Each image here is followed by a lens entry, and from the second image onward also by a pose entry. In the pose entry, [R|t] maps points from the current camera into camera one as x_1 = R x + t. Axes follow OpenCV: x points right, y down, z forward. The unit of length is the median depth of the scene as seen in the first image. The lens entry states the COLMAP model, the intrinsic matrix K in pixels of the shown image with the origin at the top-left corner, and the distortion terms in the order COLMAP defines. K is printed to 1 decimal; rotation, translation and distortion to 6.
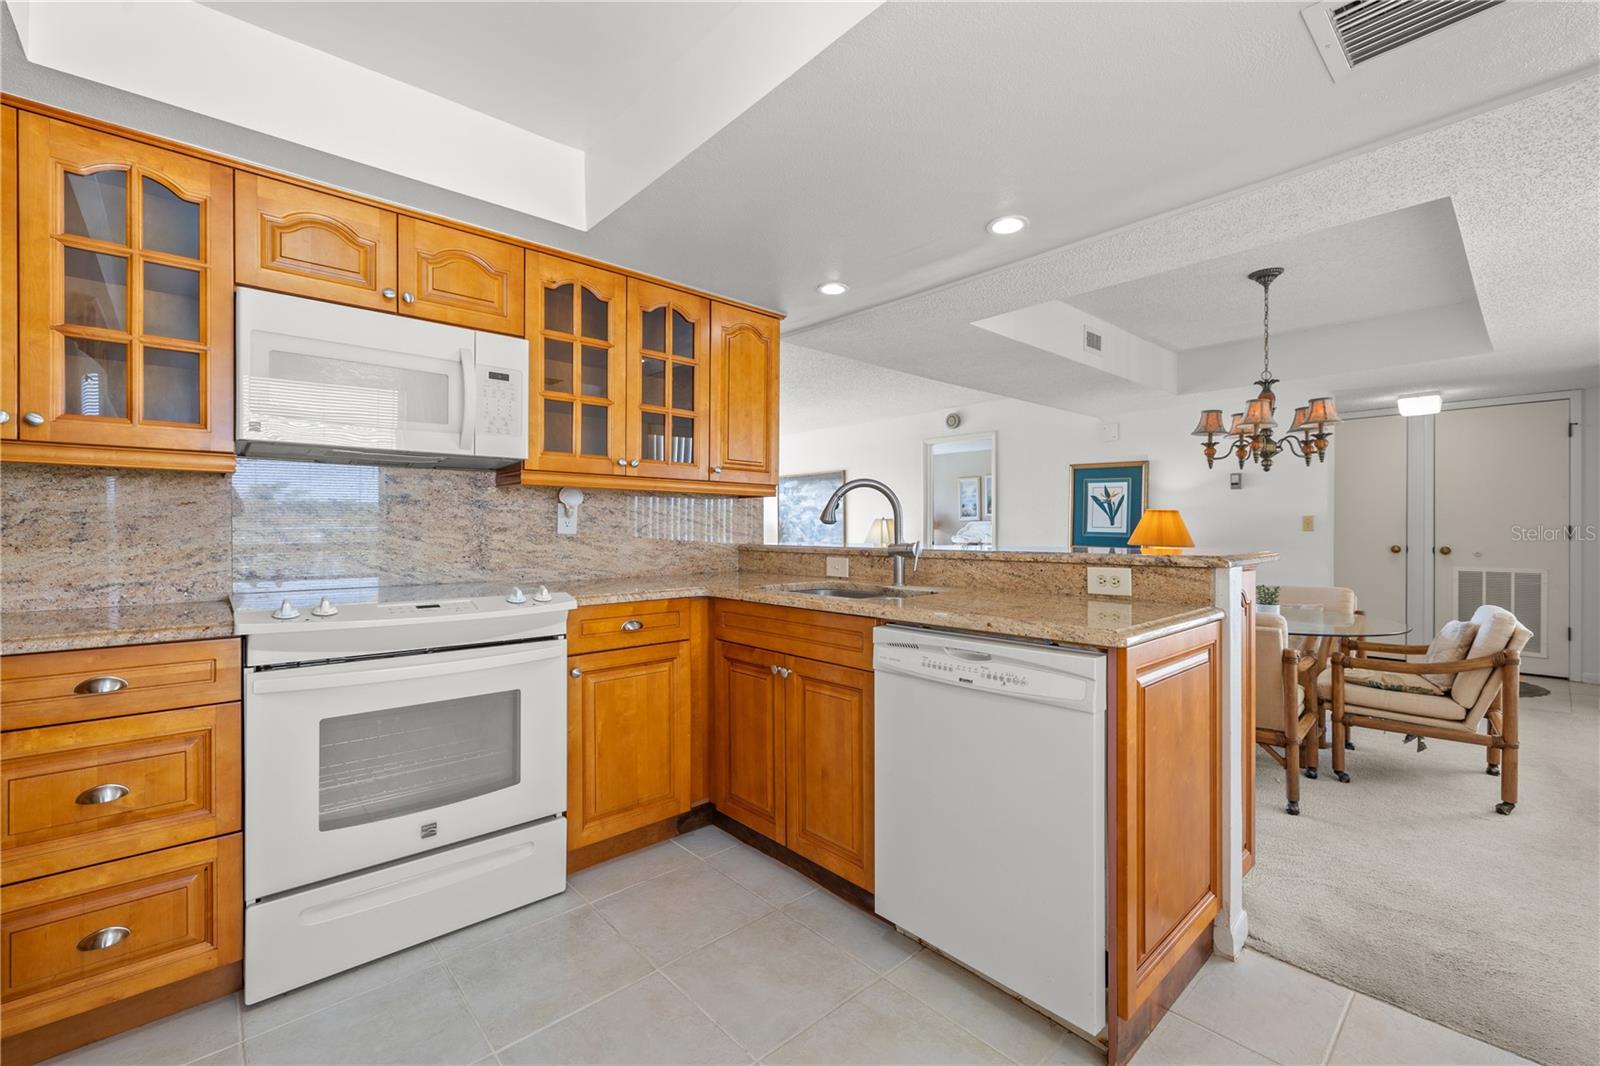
lens RADIAL K [[672.6, 0, 798.0], [0, 672.6, 529.7], [0, 0, 1]] dist [0.002831, 0.000231]
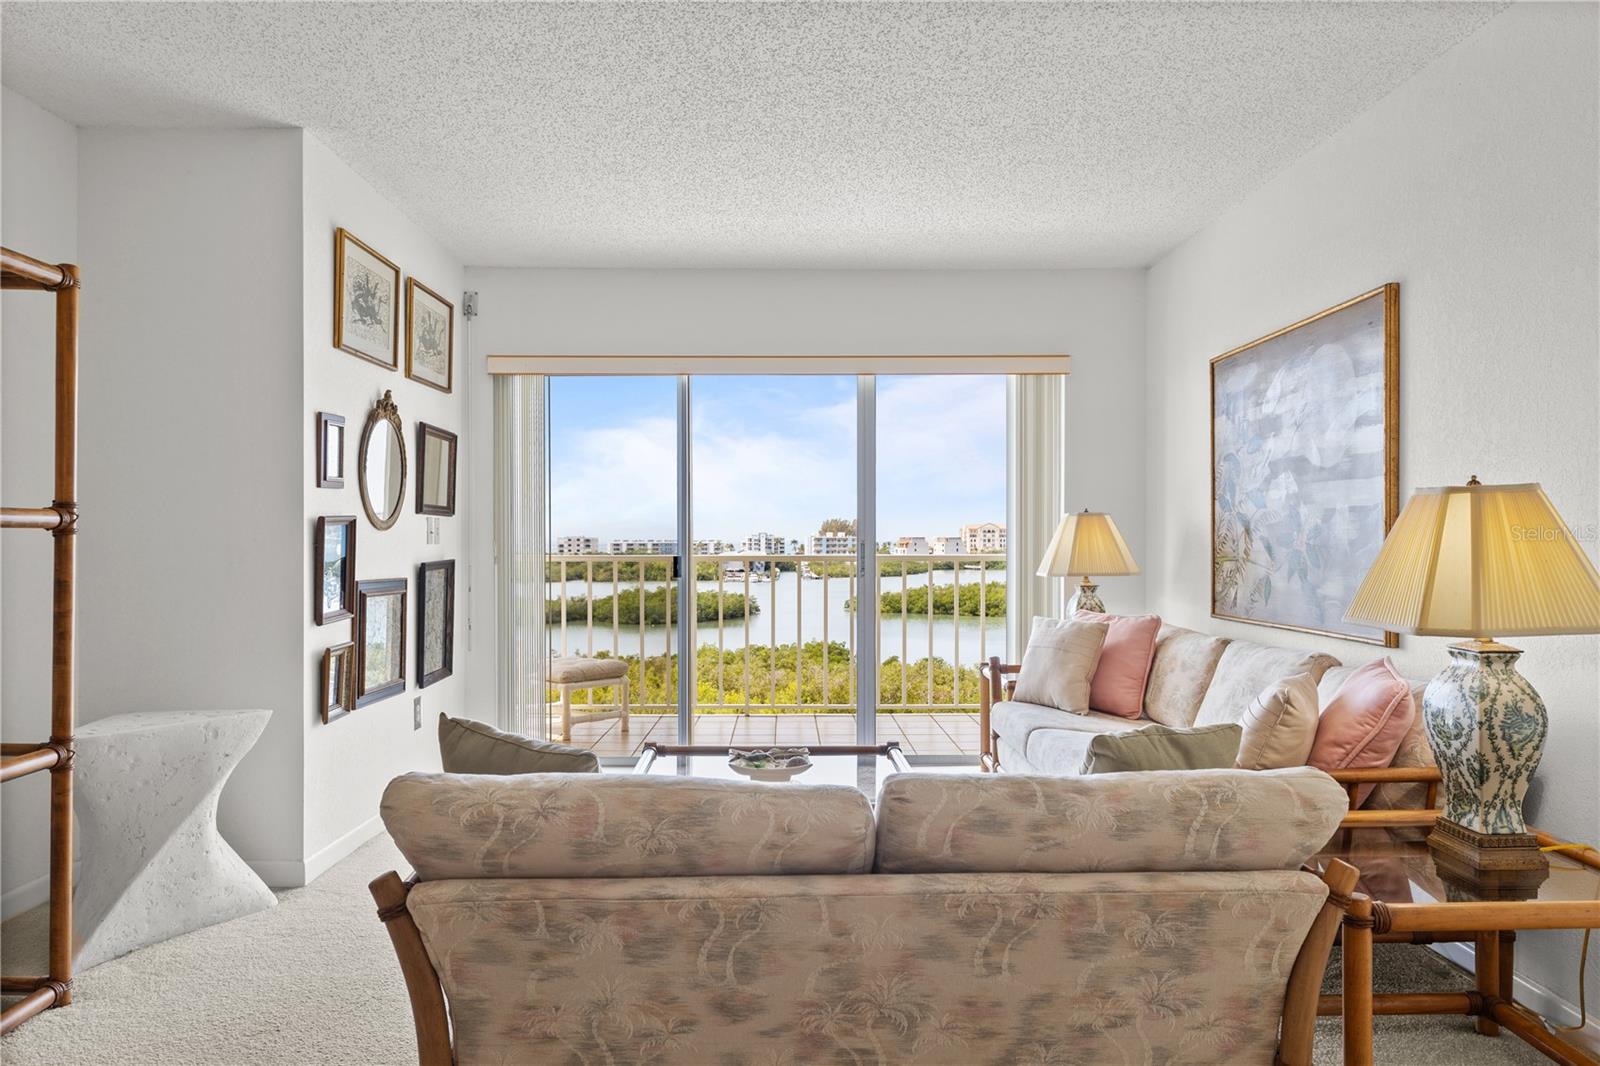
lens RADIAL K [[1101.7, 0, 790.9], [0, 1101.7, 548.3], [0, 0, 1]] dist [0.003110, 0.000787]
pose [[0.746298, 0.008432, -0.665559, 0.406211], [-0.004902, 0.999962, 0.007172, -0.002593], [0.665594, -0.002090, 0.746311, 1.447803]]
